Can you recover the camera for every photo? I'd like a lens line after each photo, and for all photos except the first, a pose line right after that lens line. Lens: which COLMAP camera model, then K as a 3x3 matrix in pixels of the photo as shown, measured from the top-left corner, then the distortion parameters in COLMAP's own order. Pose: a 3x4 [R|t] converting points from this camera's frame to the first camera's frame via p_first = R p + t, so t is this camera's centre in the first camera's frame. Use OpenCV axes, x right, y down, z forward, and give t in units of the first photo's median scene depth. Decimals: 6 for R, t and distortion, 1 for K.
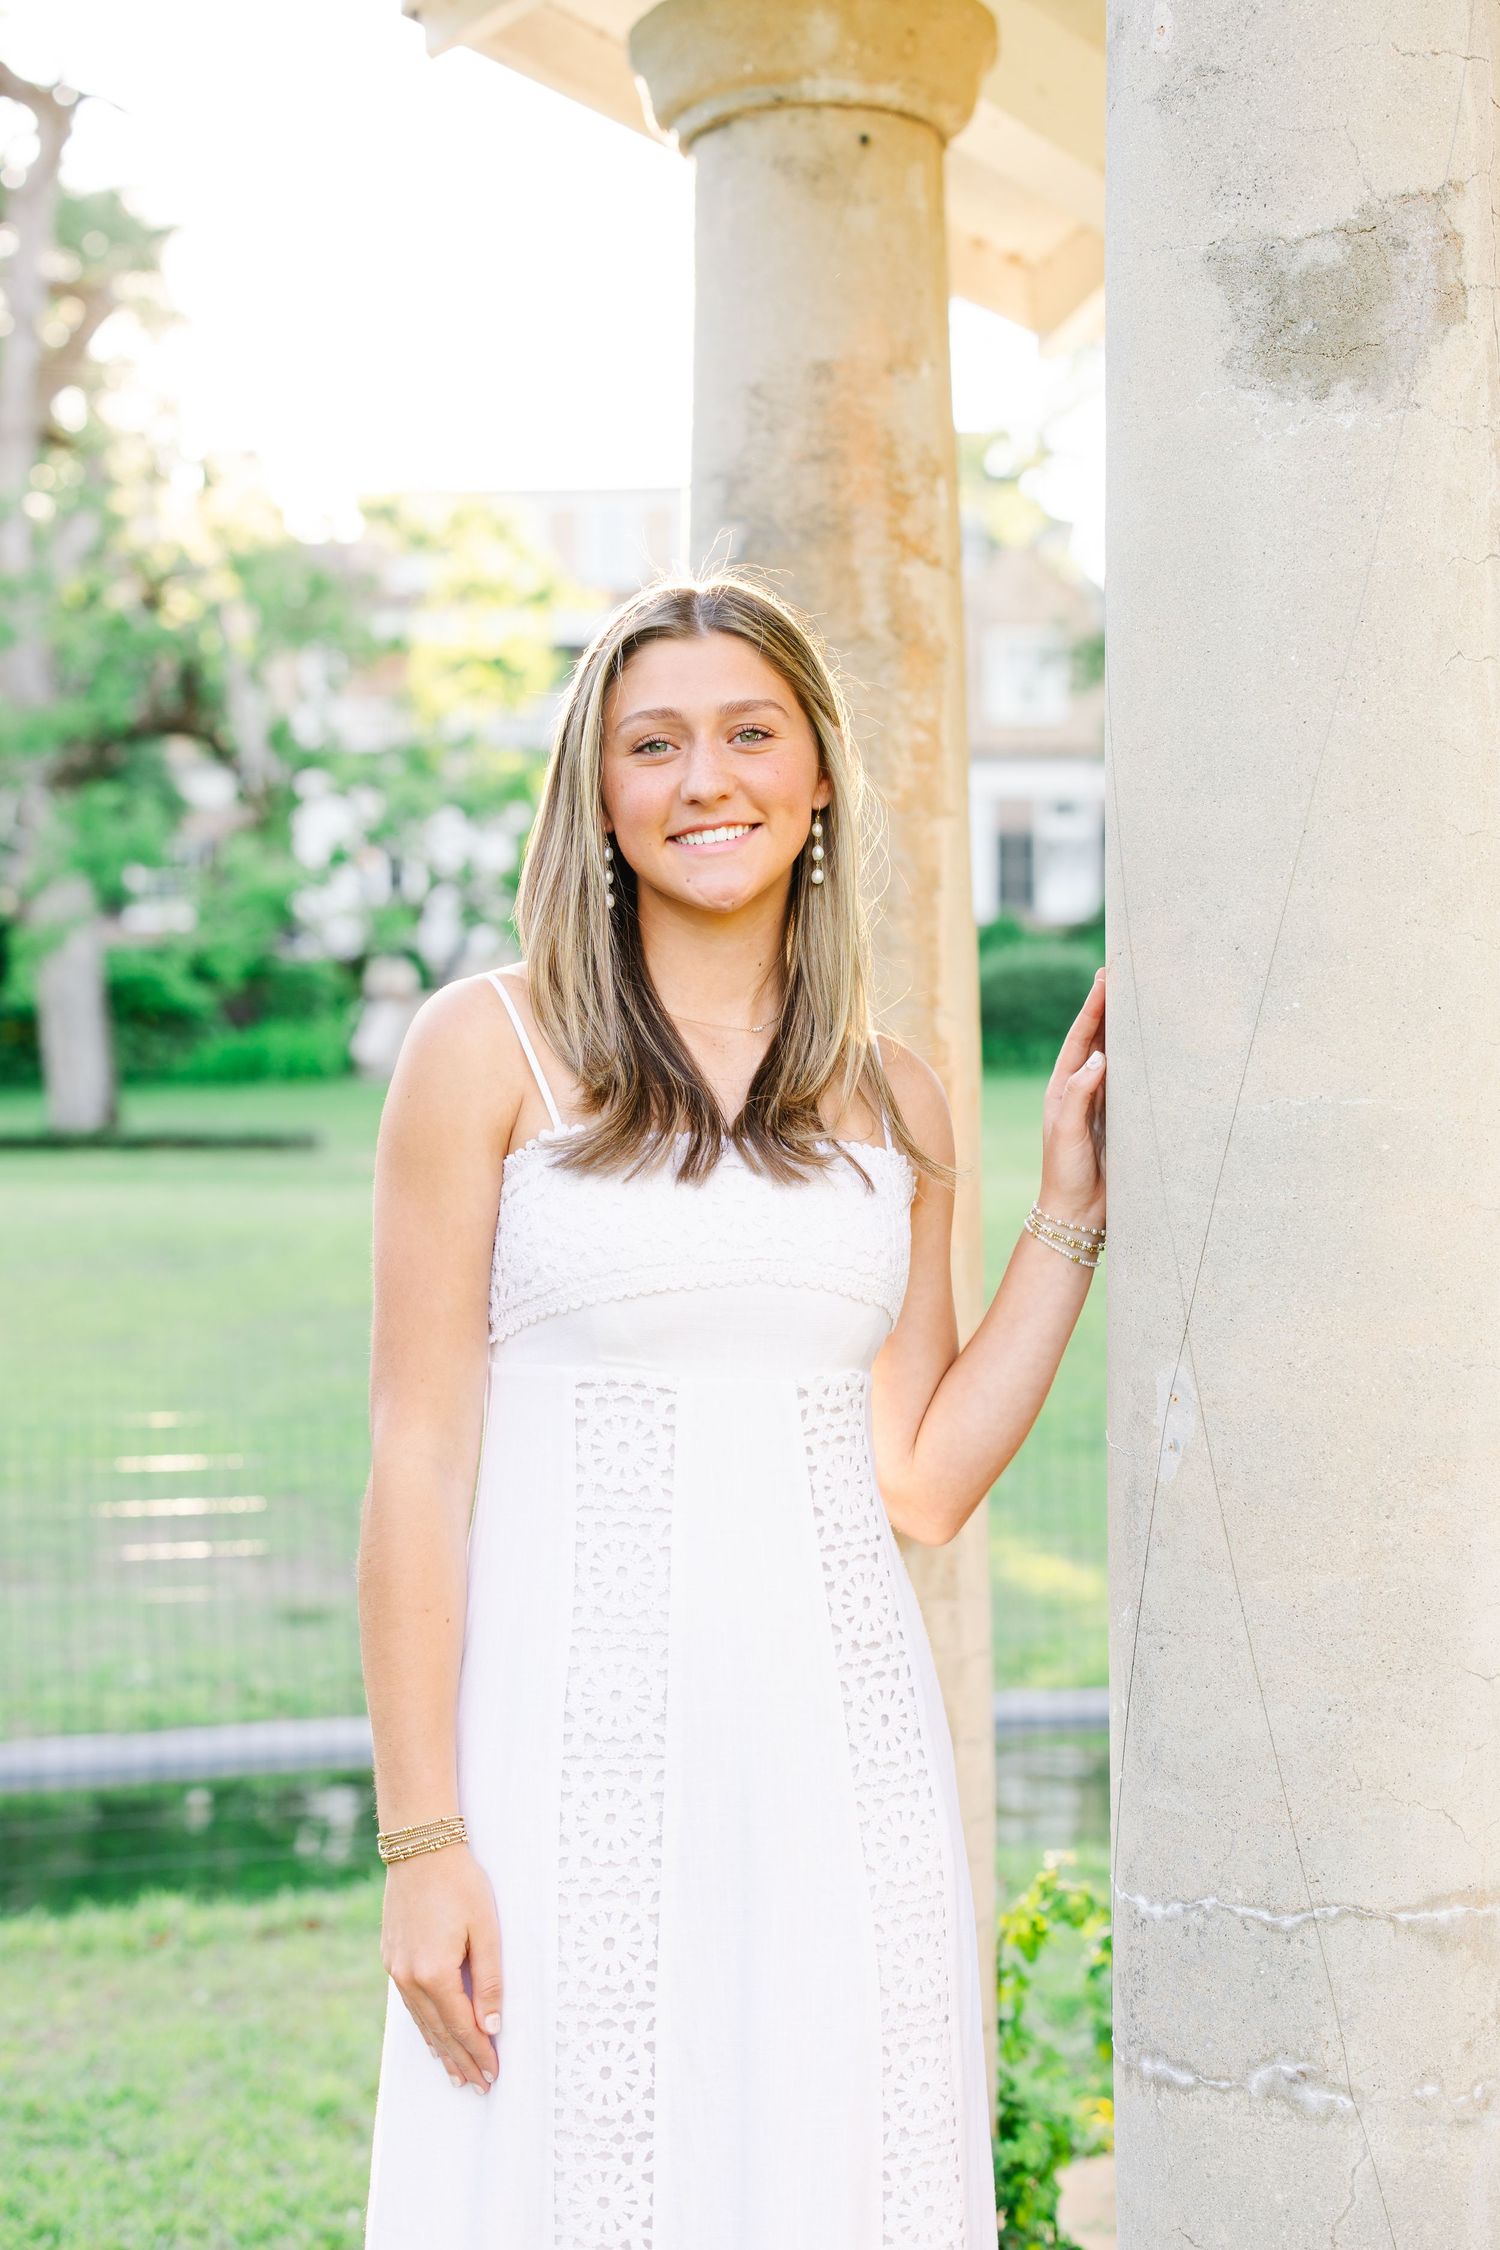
lens RADIAL K [[3154.3, 0, 750.0], [0, 3154.3, 1125.0], [0, 0, 1]] dist [-0.008084, -0.003963]
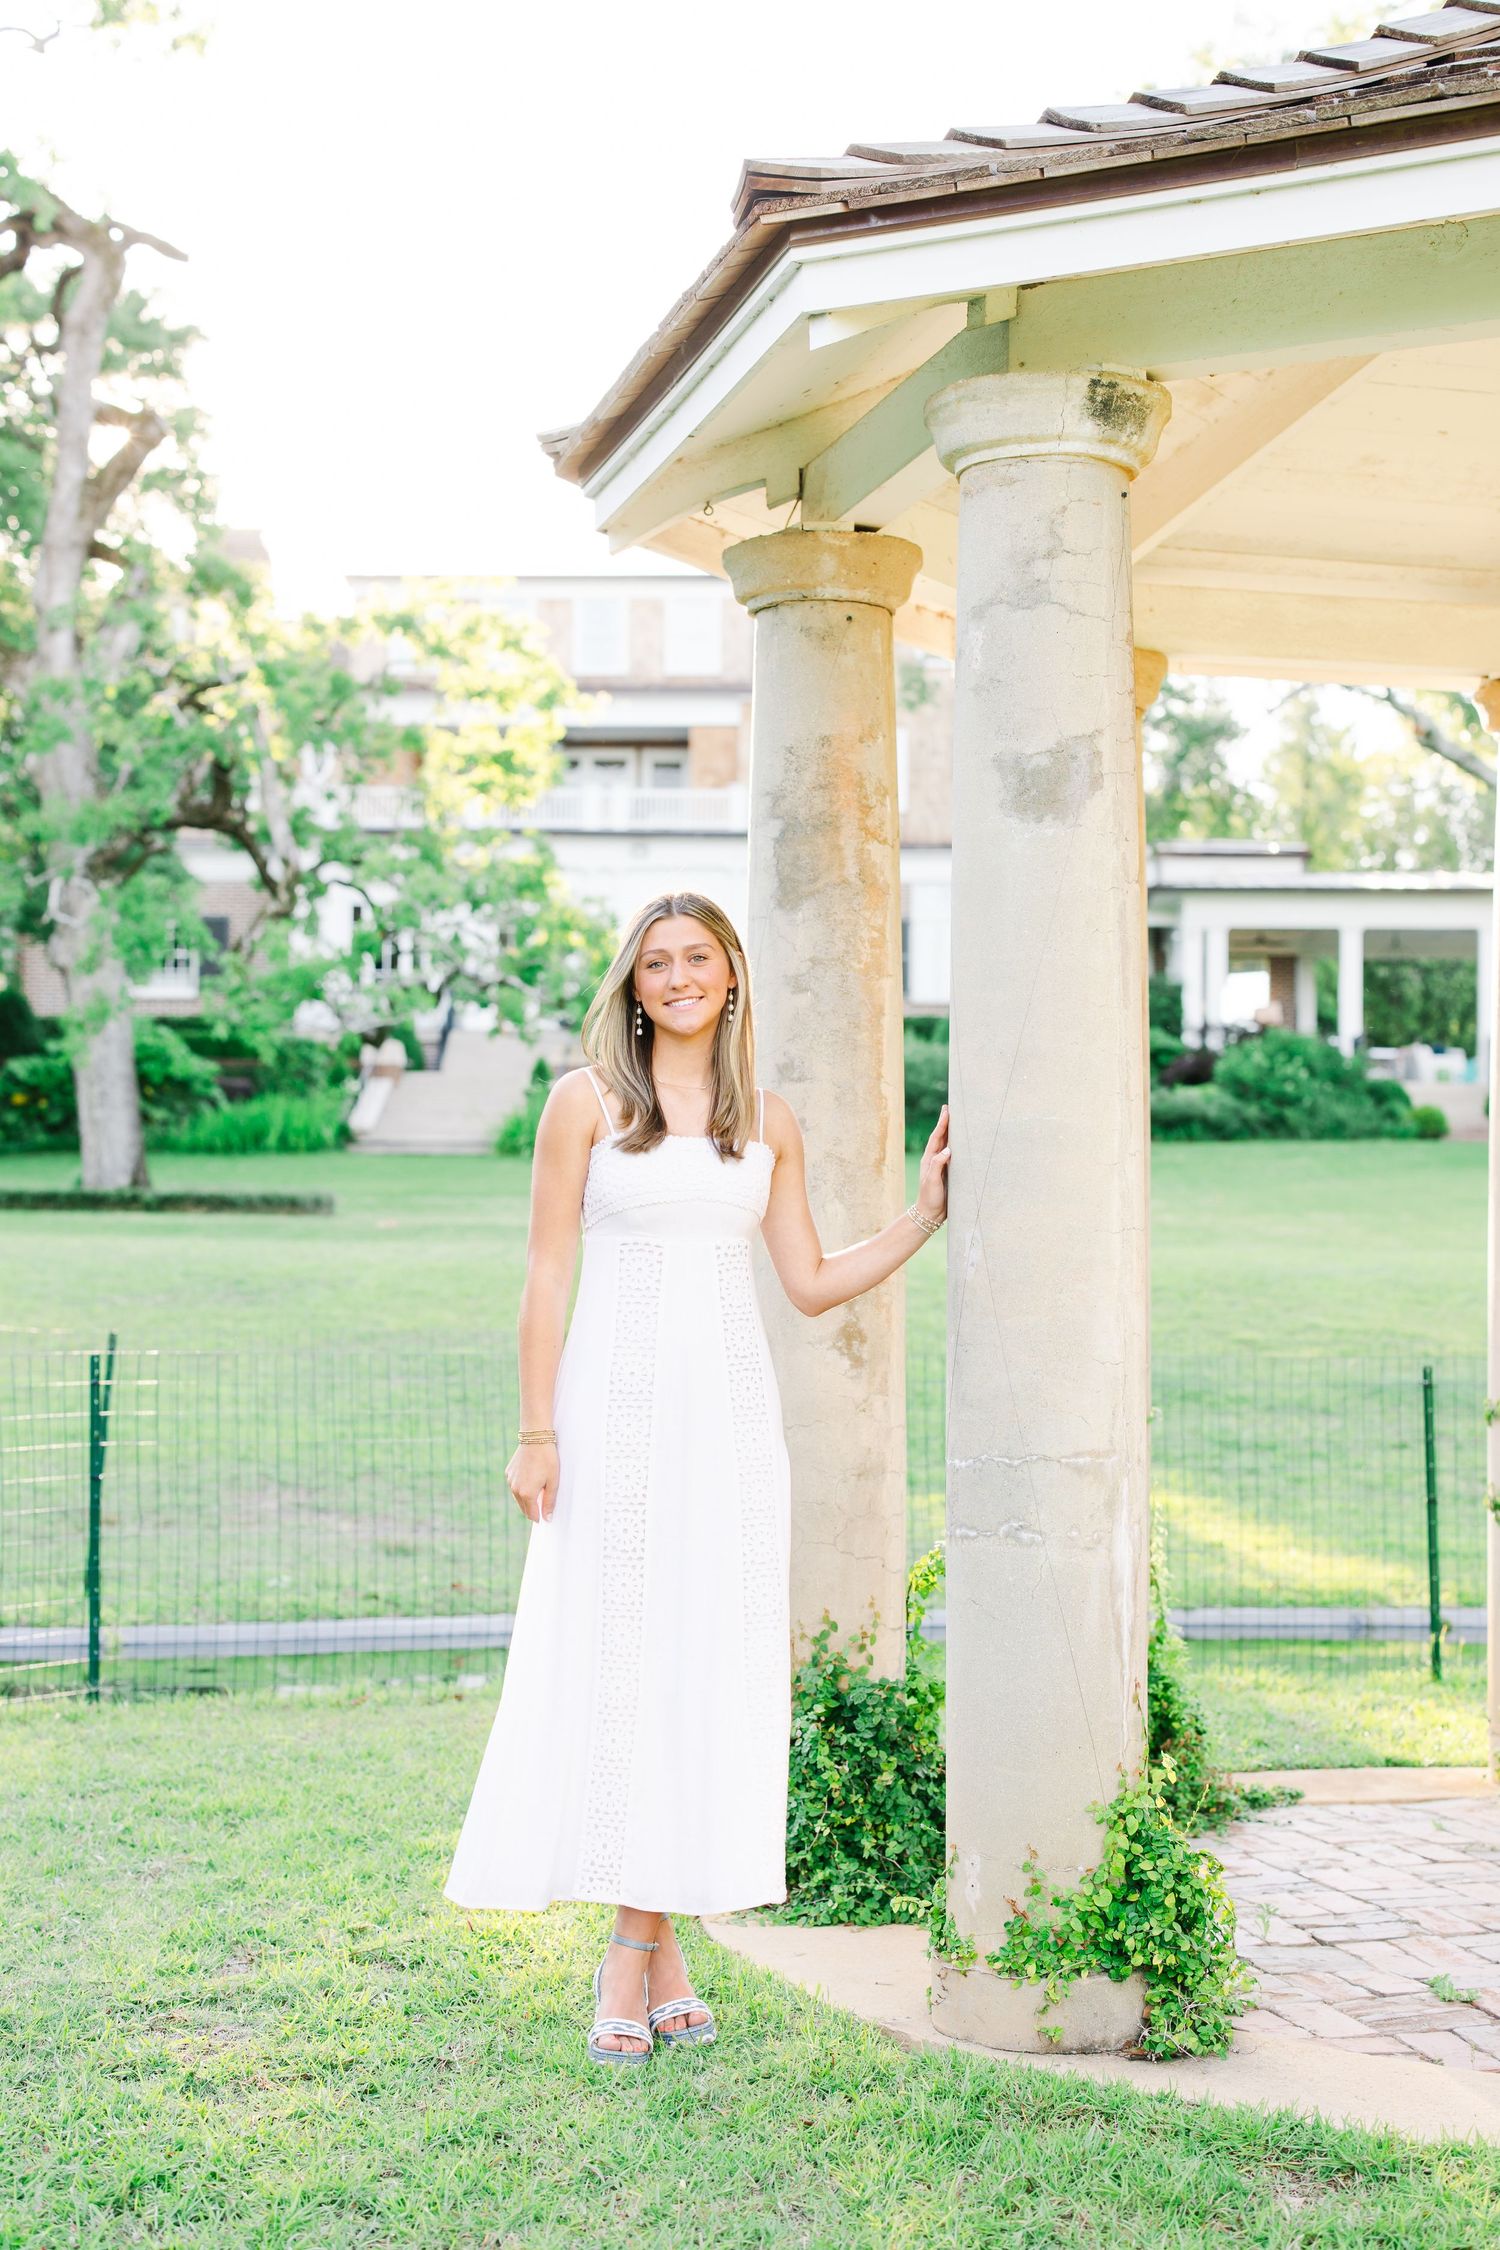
lens RADIAL K [[3154.3, 0, 750.0], [0, 3154.3, 1125.0], [0, 0, 1]] dist [-0.008084, -0.003963]
pose [[0.999852, 0.015369, 0.007673, -0.031810], [-0.015169, 0.999560, -0.025504, 0.037890], [-0.008062, 0.025384, 0.999645, -0.845768]]
